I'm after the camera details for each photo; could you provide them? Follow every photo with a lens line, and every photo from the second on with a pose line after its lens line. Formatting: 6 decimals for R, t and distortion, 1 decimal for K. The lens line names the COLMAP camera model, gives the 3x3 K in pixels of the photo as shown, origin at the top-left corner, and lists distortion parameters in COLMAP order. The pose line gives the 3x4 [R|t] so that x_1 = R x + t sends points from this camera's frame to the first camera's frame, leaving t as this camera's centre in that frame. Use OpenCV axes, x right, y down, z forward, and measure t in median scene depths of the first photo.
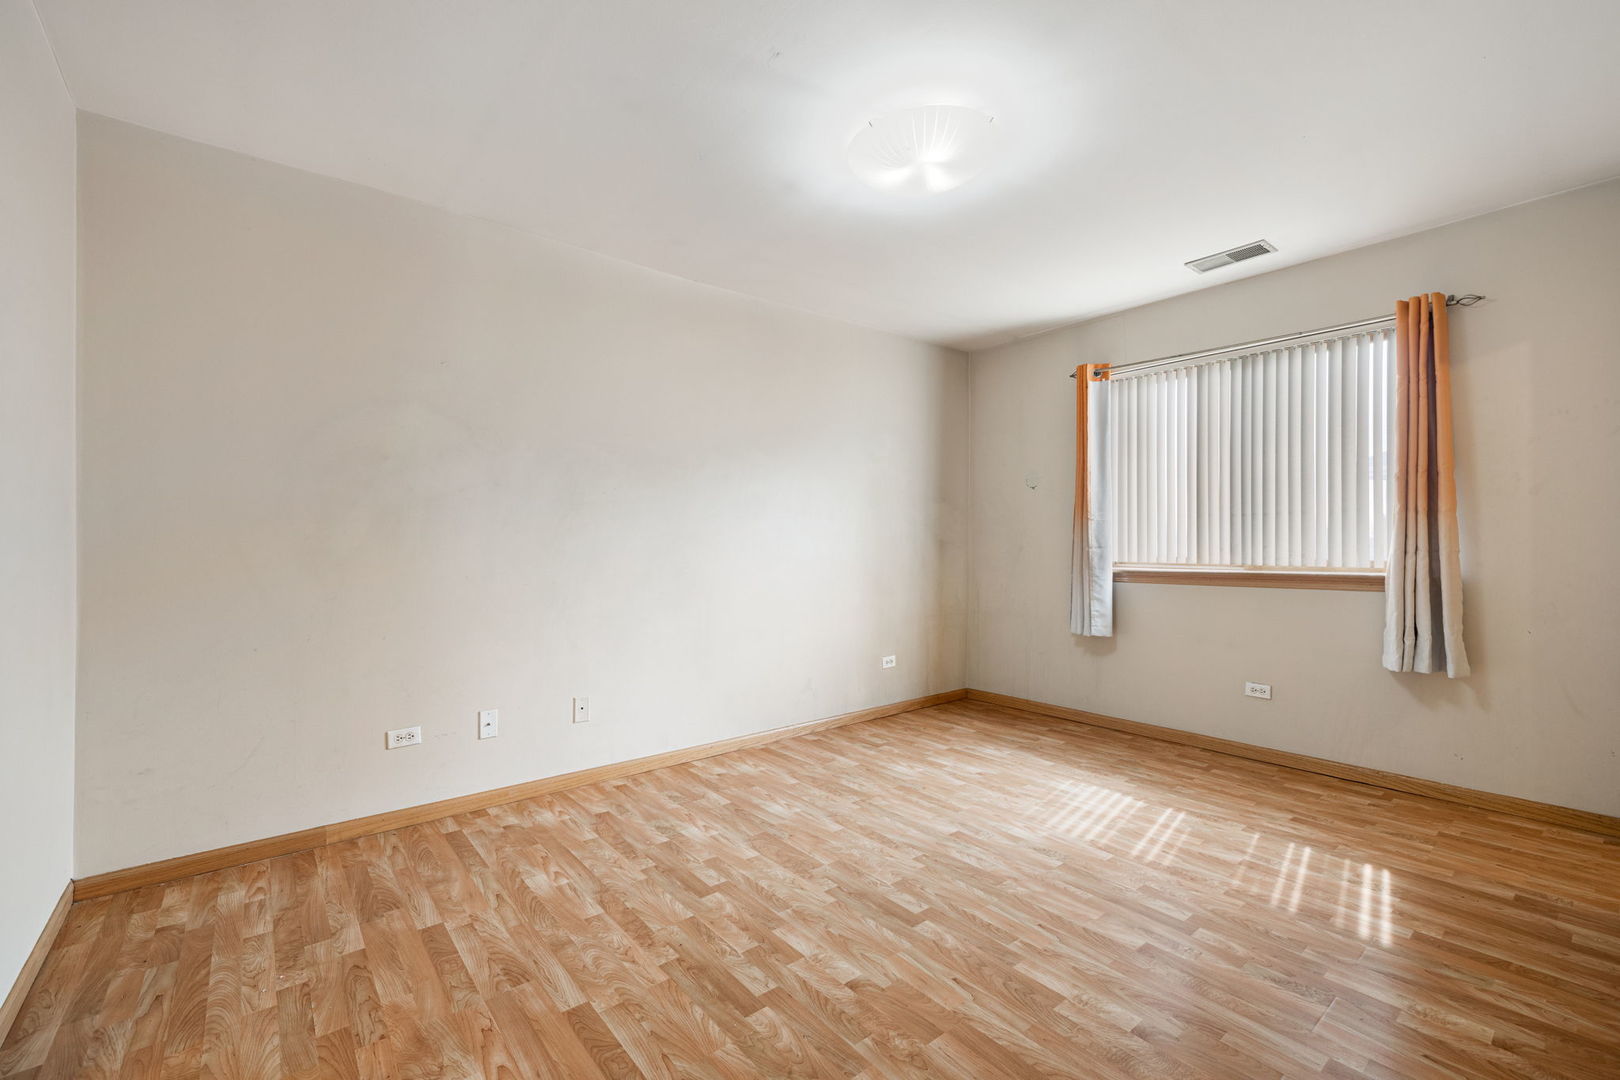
lens RADIAL K [[706.8, 0, 809.9], [0, 706.8, 535.9], [0, 0, 1]] dist [-0.011046, 0.000324]
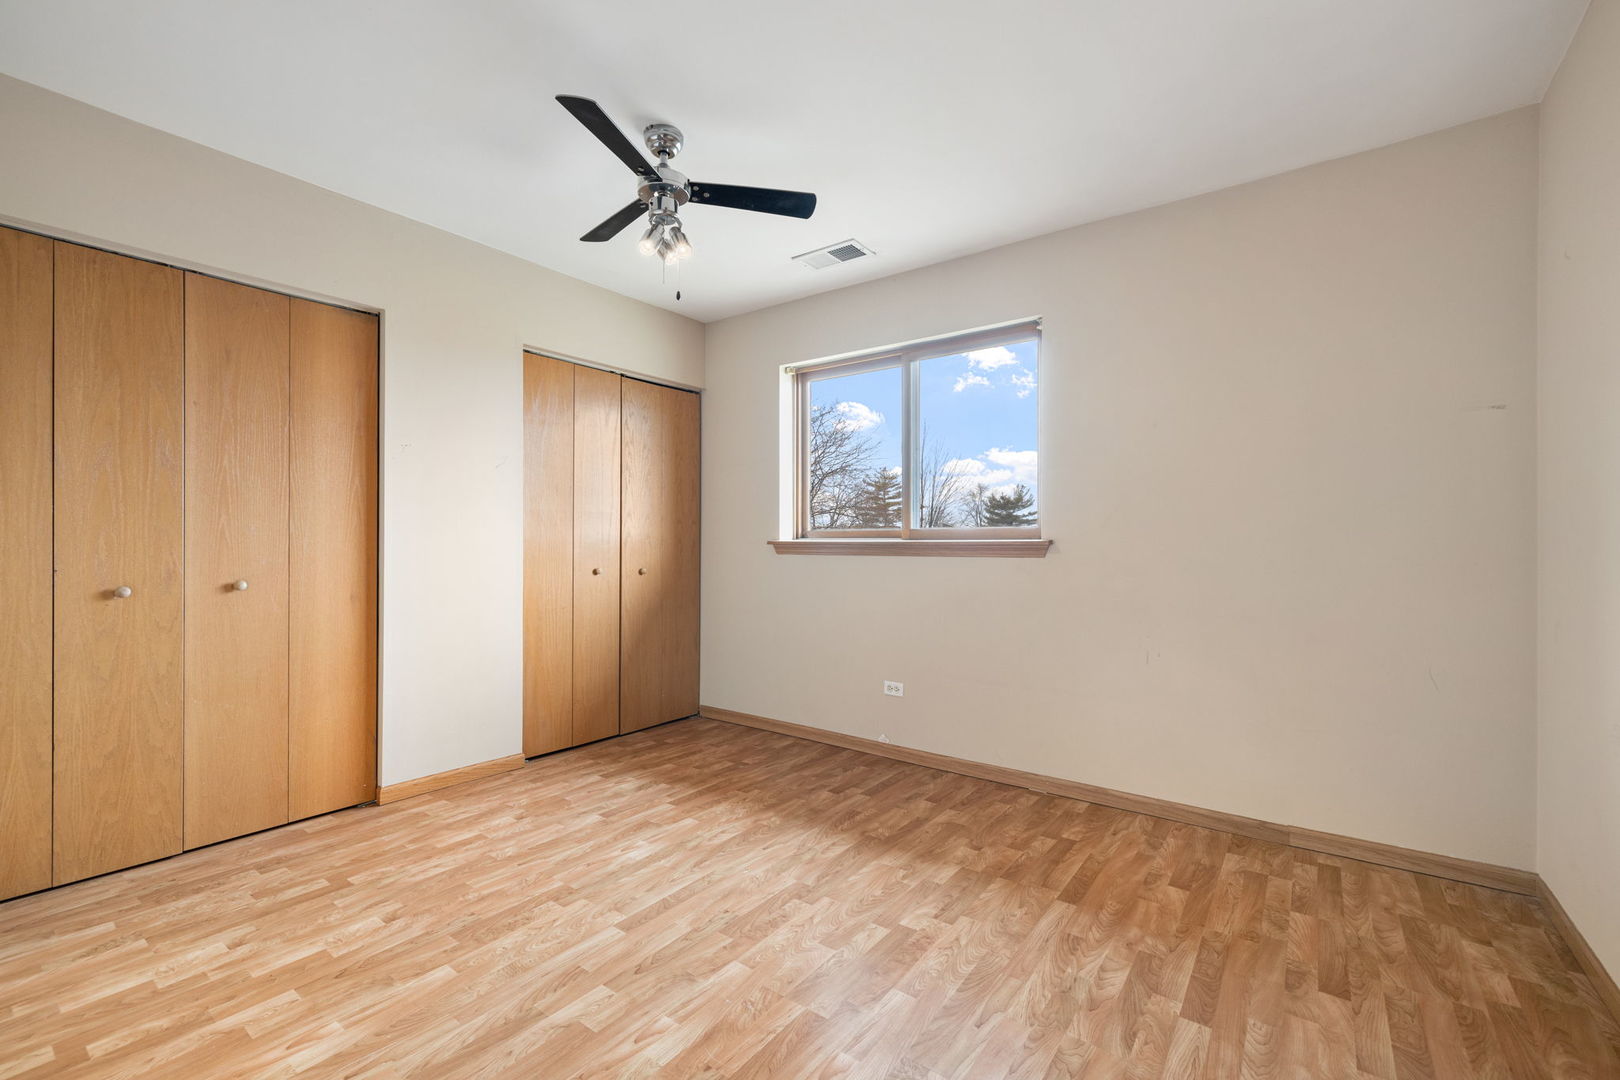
lens RADIAL K [[706.8, 0, 809.9], [0, 706.8, 535.9], [0, 0, 1]] dist [-0.011046, 0.000324]
pose [[-0.258627, 0.010217, 0.965923, -0.710981], [0.004963, 0.999945, -0.009248, 0.011069], [-0.965965, 0.002403, -0.258663, 0.452749]]
